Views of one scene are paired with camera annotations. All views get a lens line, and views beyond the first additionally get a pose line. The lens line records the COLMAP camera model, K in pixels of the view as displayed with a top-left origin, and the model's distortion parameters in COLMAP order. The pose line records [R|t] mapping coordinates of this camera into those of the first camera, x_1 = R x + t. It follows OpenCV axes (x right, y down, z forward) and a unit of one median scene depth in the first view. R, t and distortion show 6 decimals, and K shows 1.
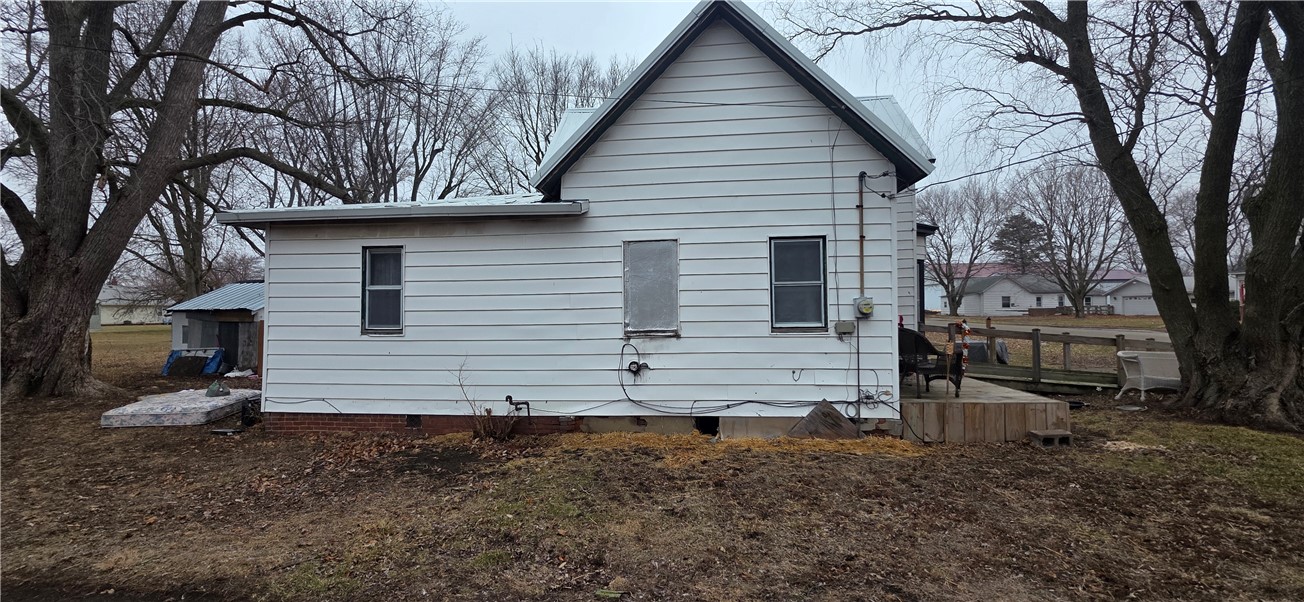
lens RADIAL K [[518.7, 0, 652.0], [0, 518.7, 301.0], [0, 0, 1]] dist [-0.001033, 0.000857]
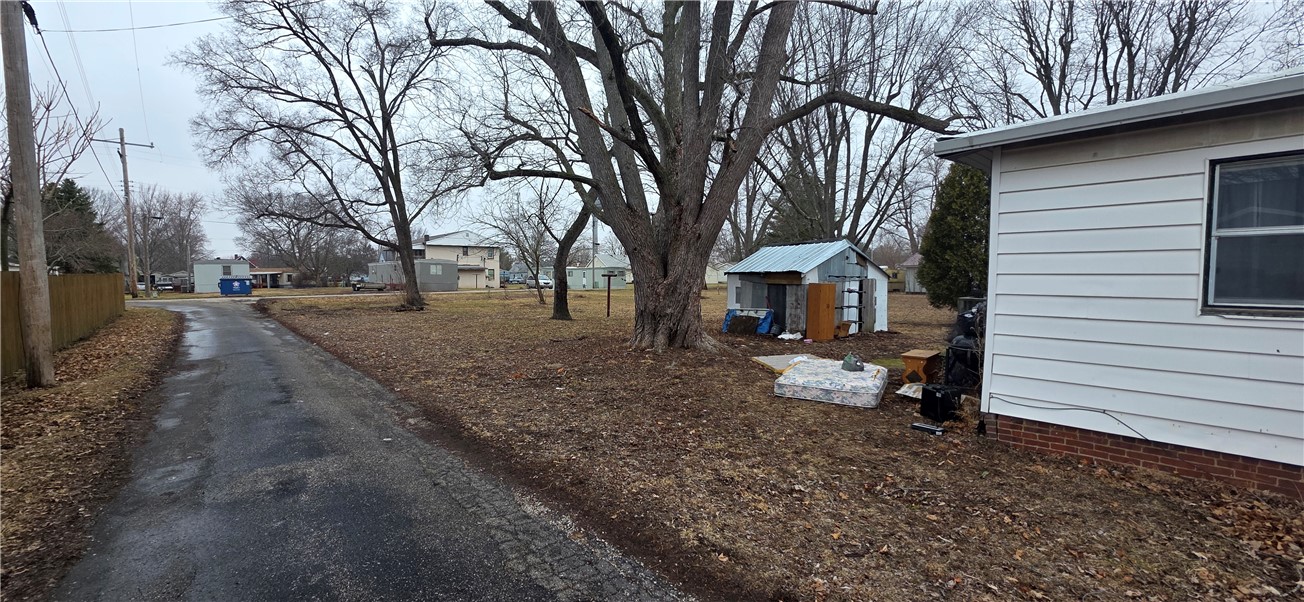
lens RADIAL K [[518.7, 0, 652.0], [0, 518.7, 301.0], [0, 0, 1]] dist [-0.001033, 0.000857]
pose [[0.744287, 0.037302, -0.666817, -0.446586], [0.010556, 0.997657, 0.067592, 0.002653], [0.667776, -0.057346, 0.742150, 0.111322]]
